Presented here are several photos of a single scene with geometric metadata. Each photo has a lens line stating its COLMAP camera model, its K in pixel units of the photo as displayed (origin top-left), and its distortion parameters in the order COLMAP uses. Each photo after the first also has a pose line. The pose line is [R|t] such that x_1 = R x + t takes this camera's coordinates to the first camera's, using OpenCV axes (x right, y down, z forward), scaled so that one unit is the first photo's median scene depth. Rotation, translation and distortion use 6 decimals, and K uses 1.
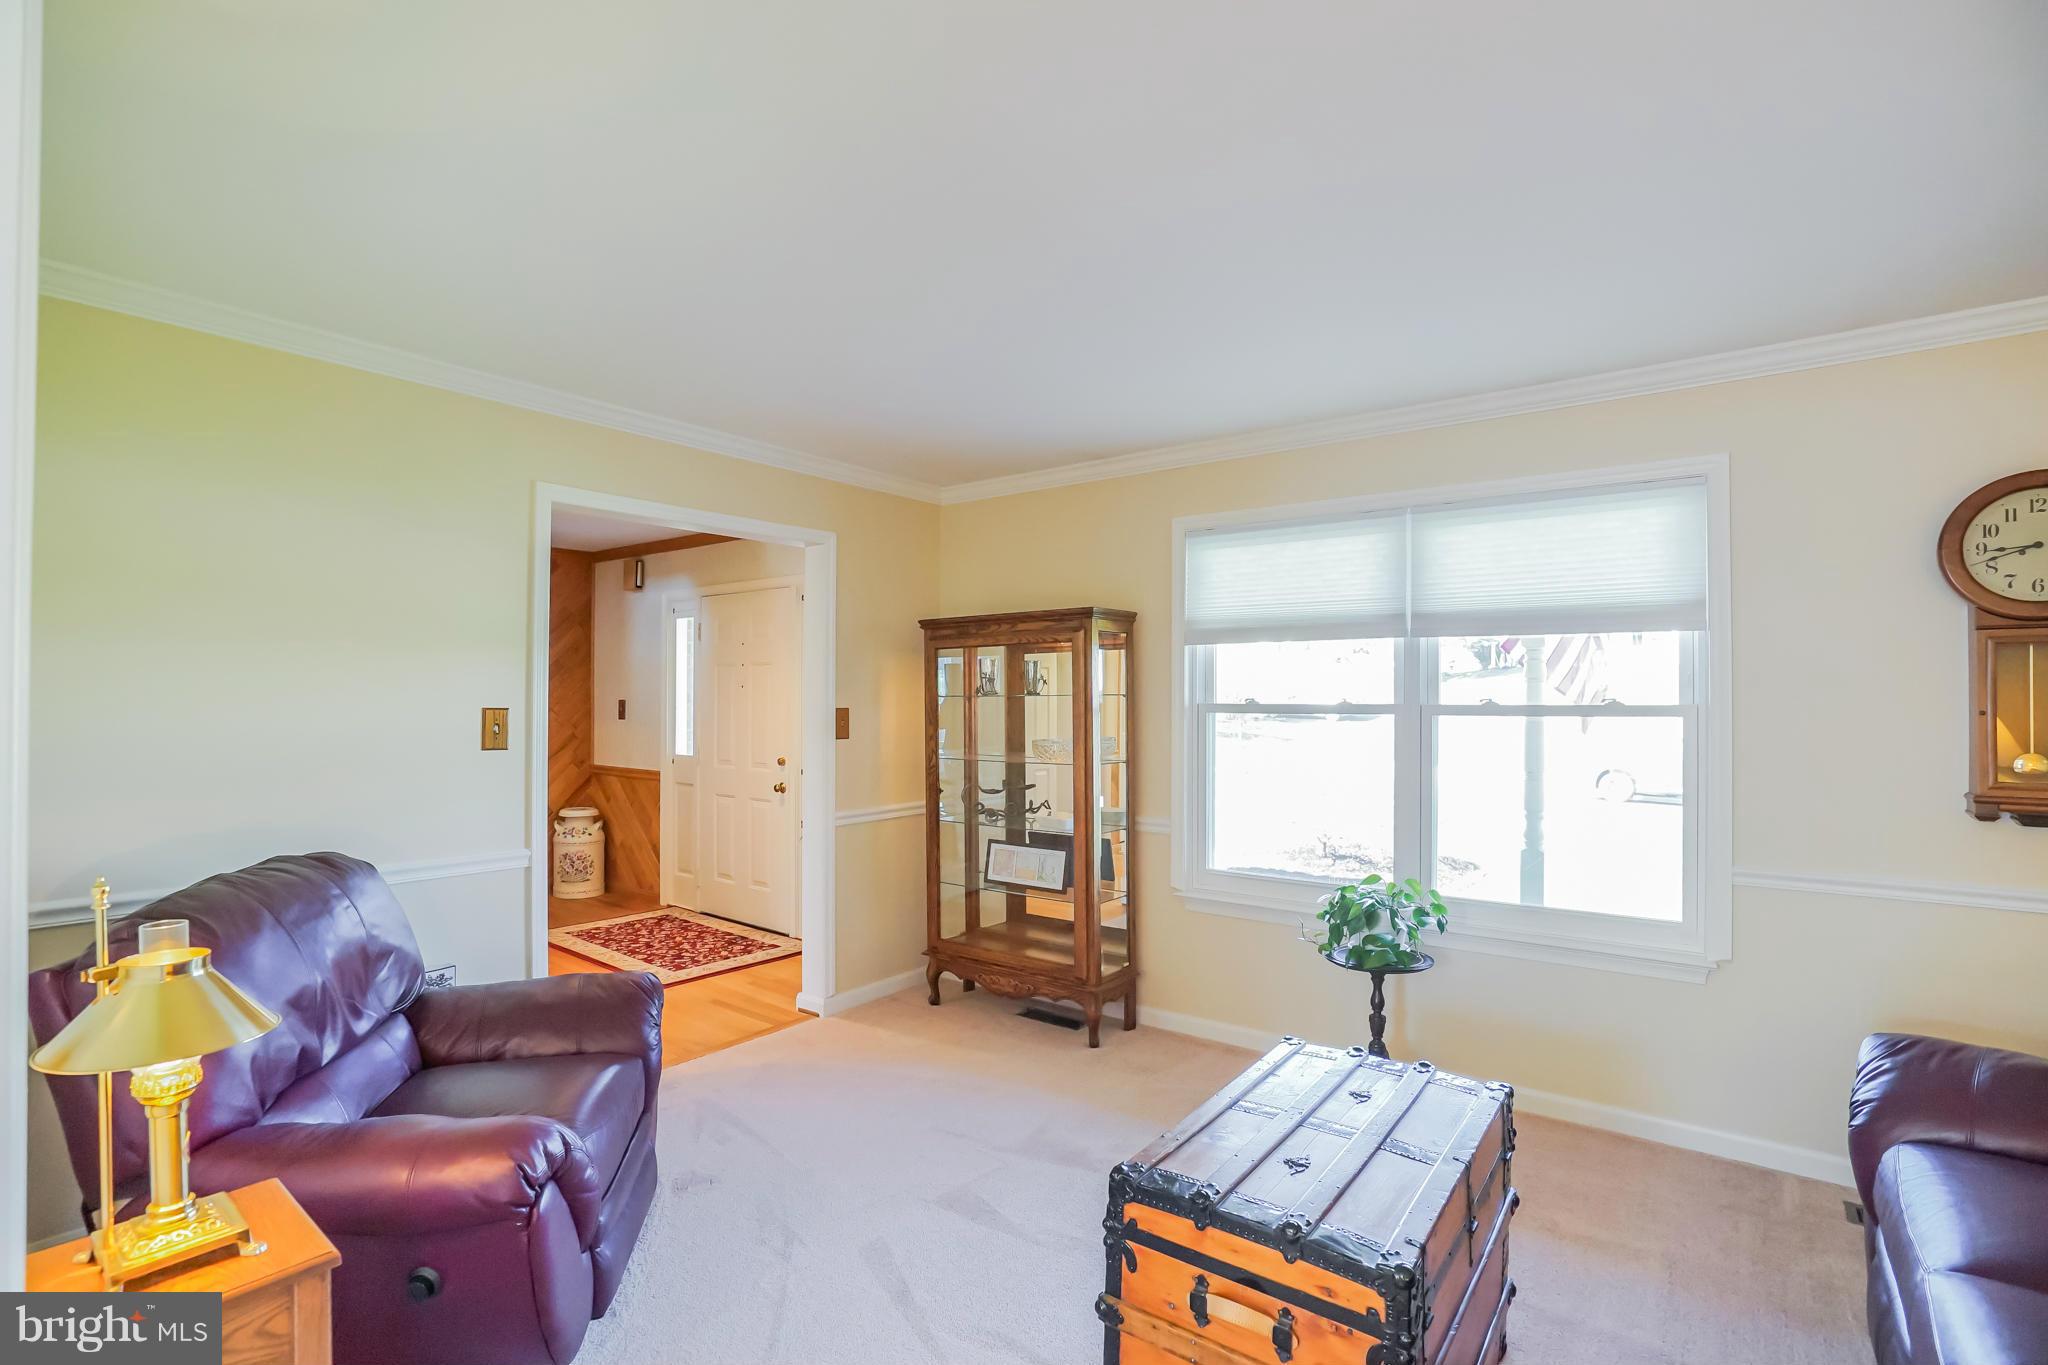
lens RADIAL K [[958.1, 0, 1018.4], [0, 958.1, 690.2], [0, 0, 1]] dist [-0.024706, 0.002732]
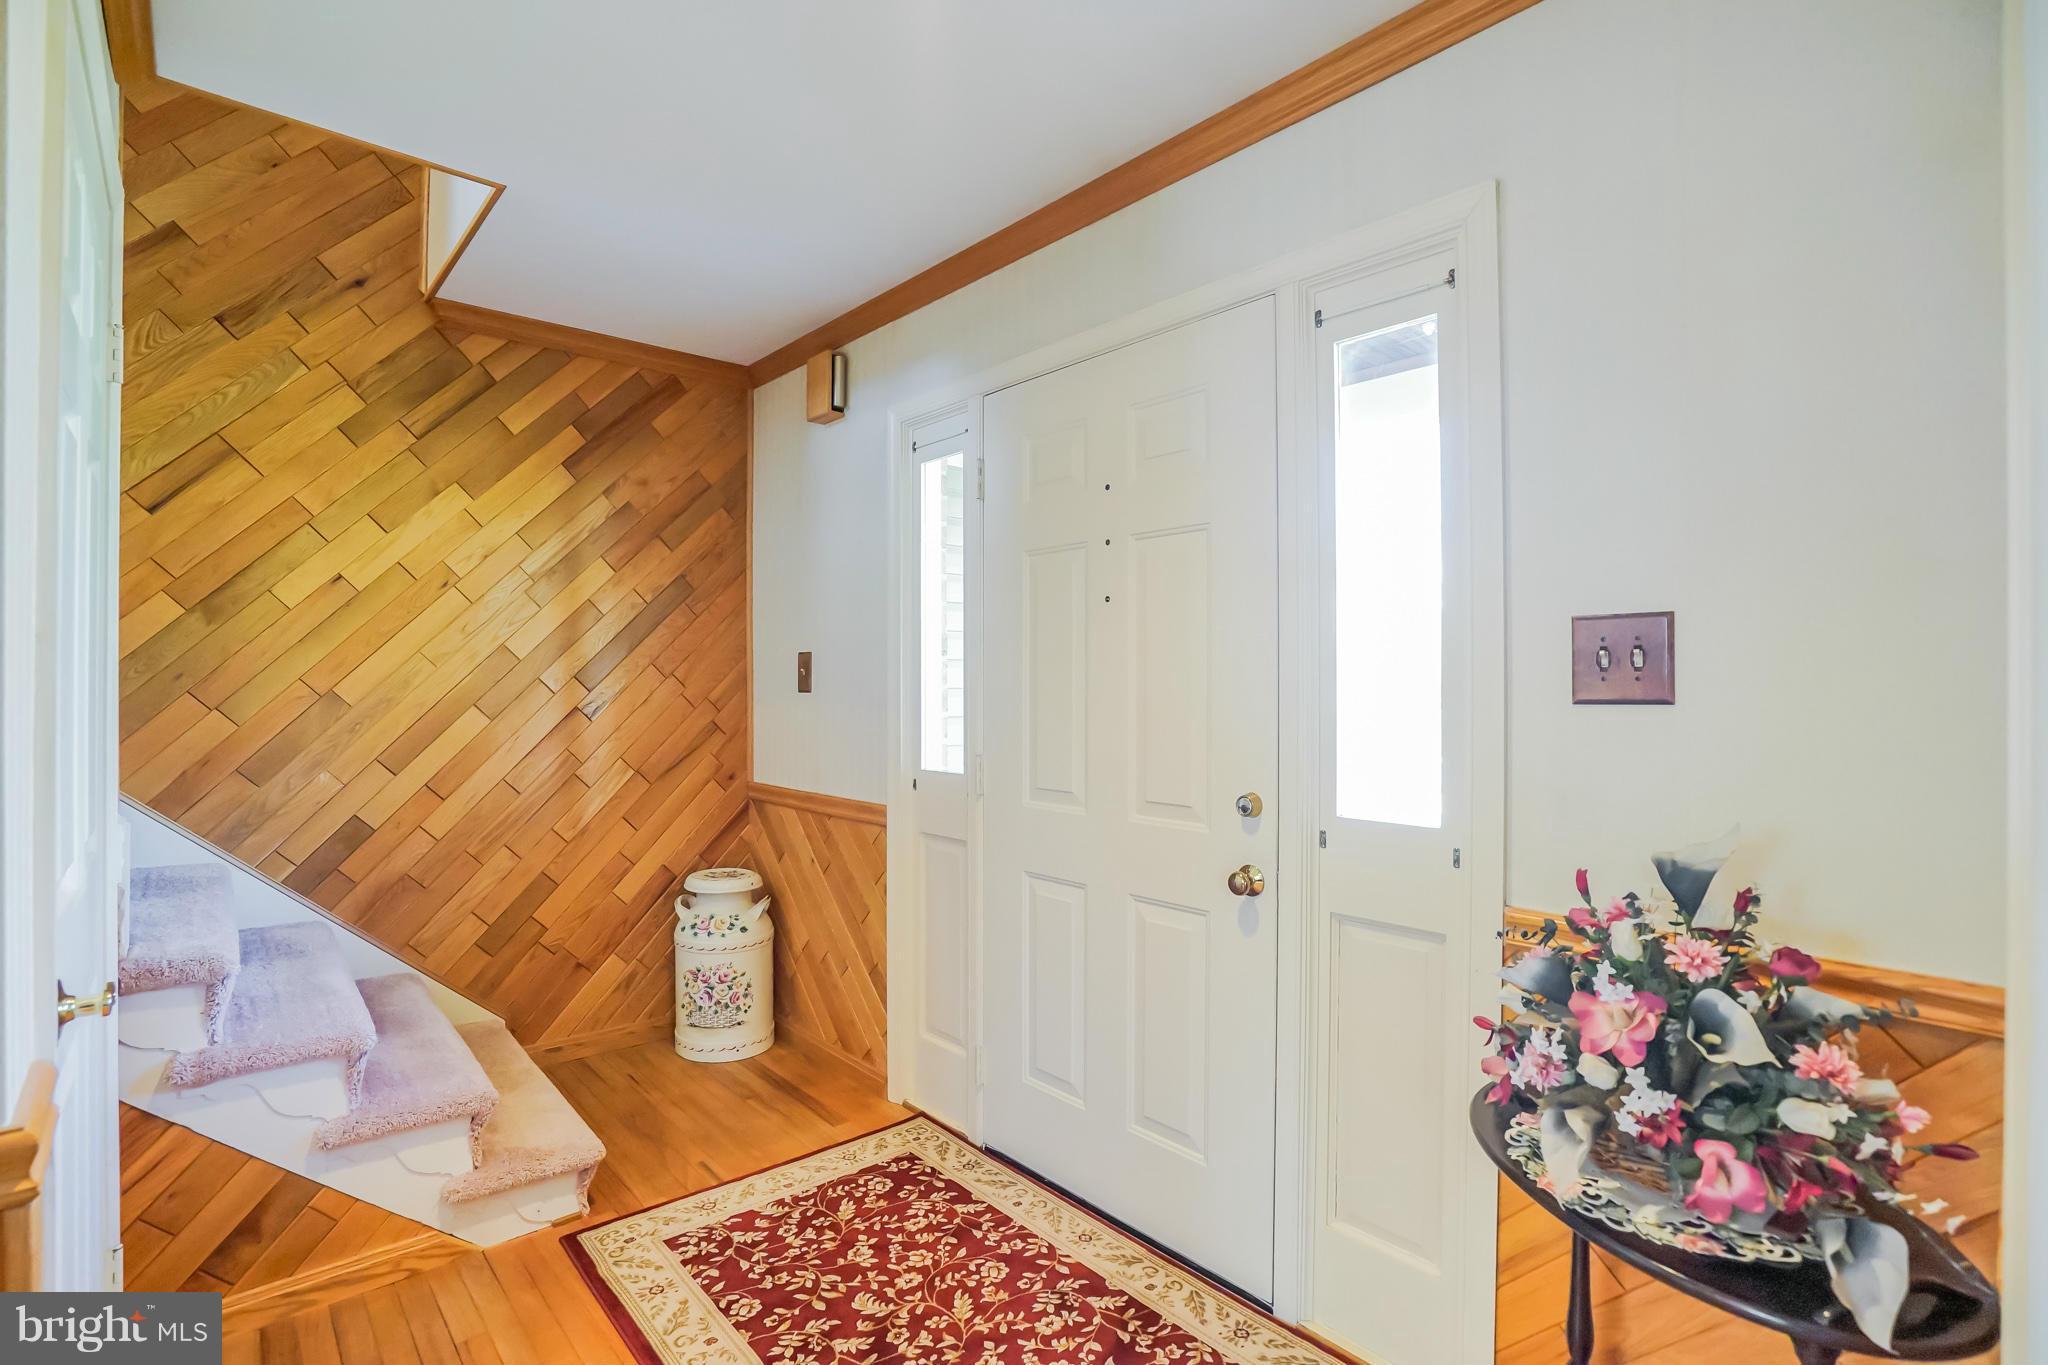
lens RADIAL K [[958.1, 0, 1025.8], [0, 958.1, 682.0], [0, 0, 1]] dist [-0.024706, 0.002732]
pose [[0.986098, -0.004401, -0.166104, -0.228426], [0.005410, 0.999970, 0.005627, 0.023519], [0.166075, -0.006448, 0.986092, 0.549689]]
